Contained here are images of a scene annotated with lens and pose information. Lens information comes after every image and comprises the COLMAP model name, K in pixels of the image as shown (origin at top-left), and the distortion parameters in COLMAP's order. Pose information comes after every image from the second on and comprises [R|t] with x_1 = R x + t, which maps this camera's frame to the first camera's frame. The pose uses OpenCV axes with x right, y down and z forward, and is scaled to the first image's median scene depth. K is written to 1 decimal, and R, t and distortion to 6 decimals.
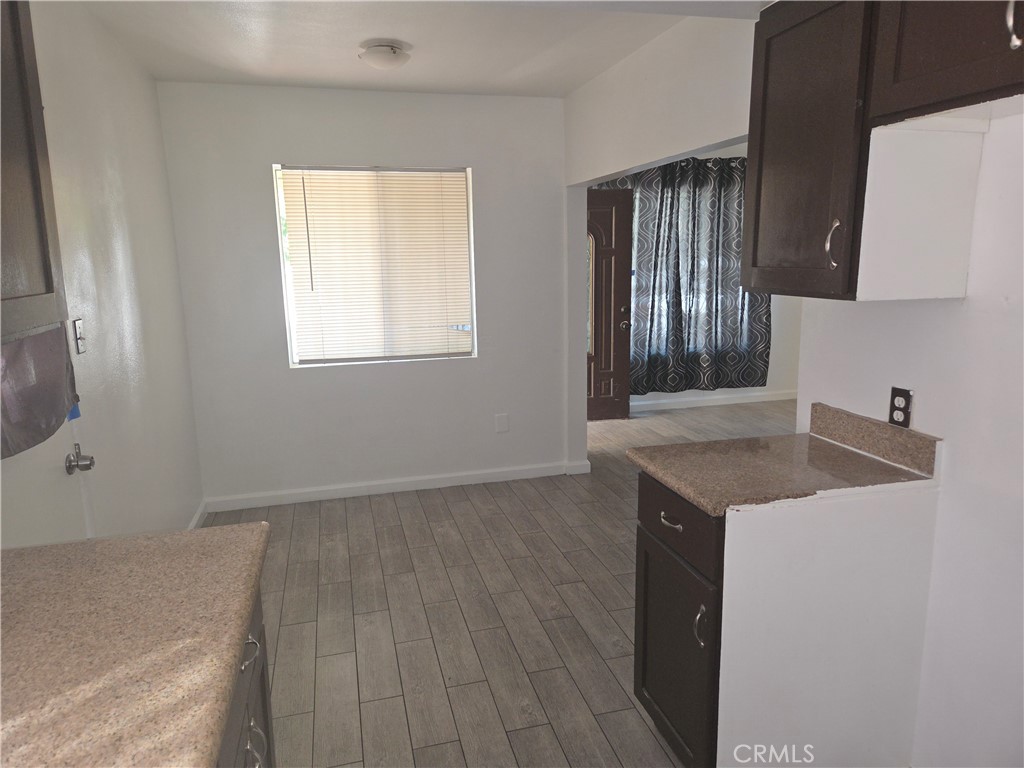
lens RADIAL K [[688.7, 0, 507.7], [0, 688.7, 381.7], [0, 0, 1]] dist [0.063460, -0.048372]
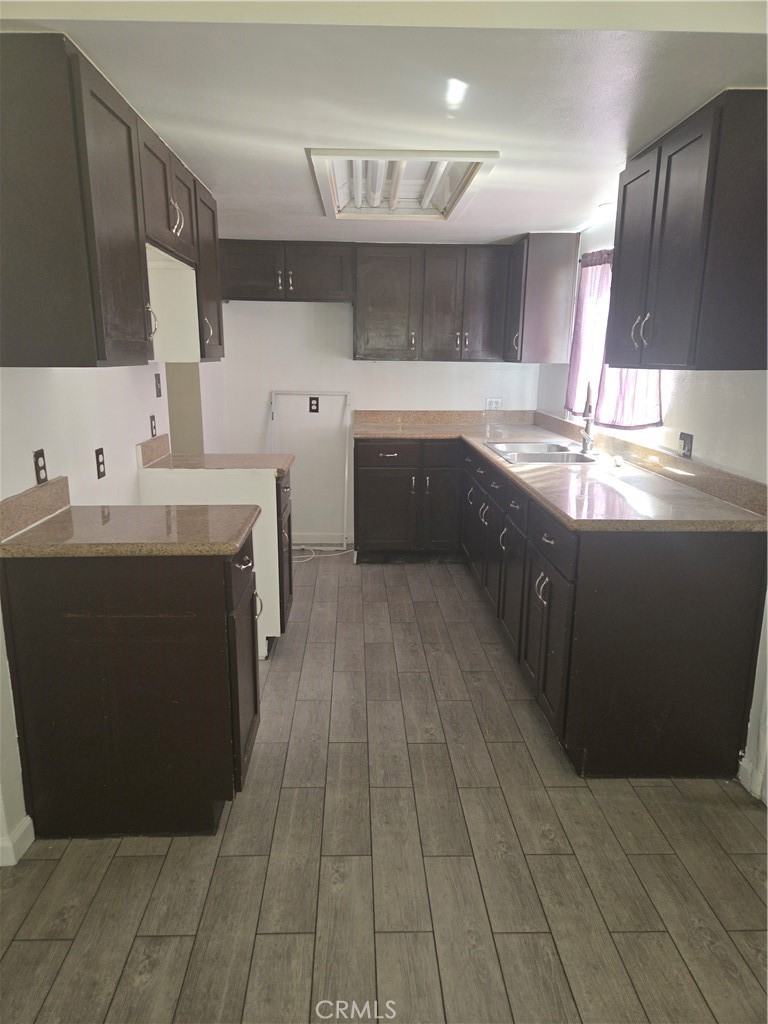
lens RADIAL K [[688.7, 0, 378.3], [0, 688.7, 522.0], [0, 0, 1]] dist [0.063460, -0.048372]
pose [[-0.975794, -0.038964, 0.215191, -0.145487], [0.053034, 0.912466, 0.405702, -0.202724], [-0.212162, 0.407294, -0.888313, 1.251353]]
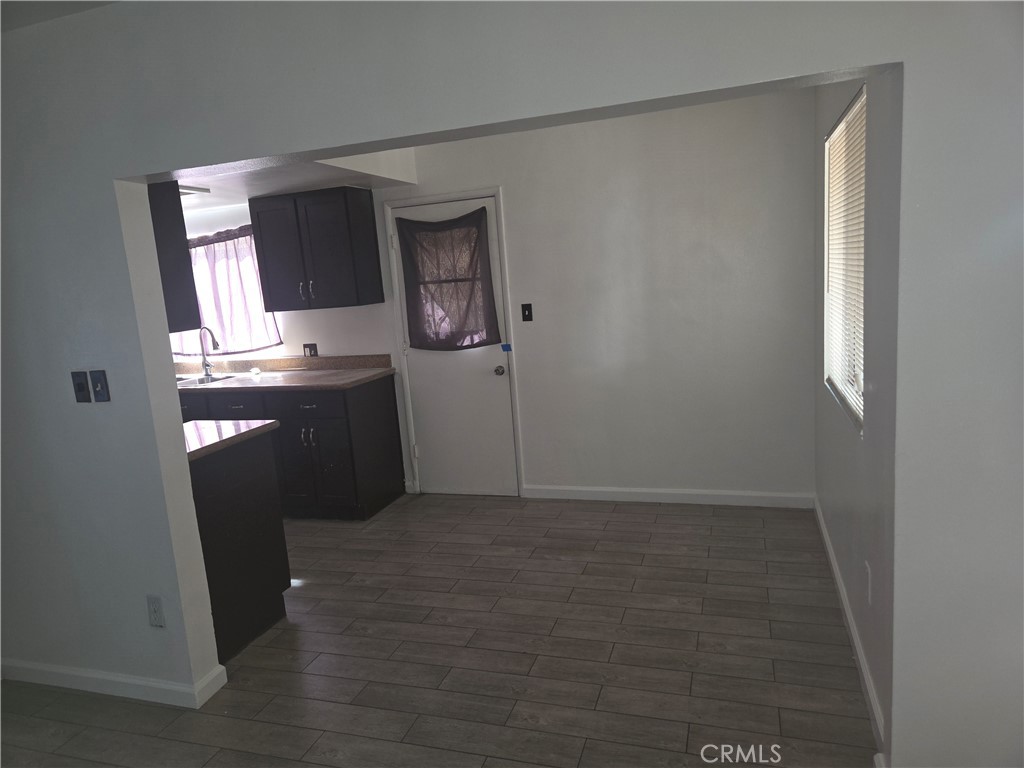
lens RADIAL K [[688.7, 0, 512.2], [0, 688.7, 386.0], [0, 0, 1]] dist [0.063460, -0.048372]
pose [[-0.536136, 0.200271, -0.820030, 0.824537], [-0.069383, 0.957706, 0.279257, -0.321884], [0.841275, 0.206615, -0.499566, 1.577542]]
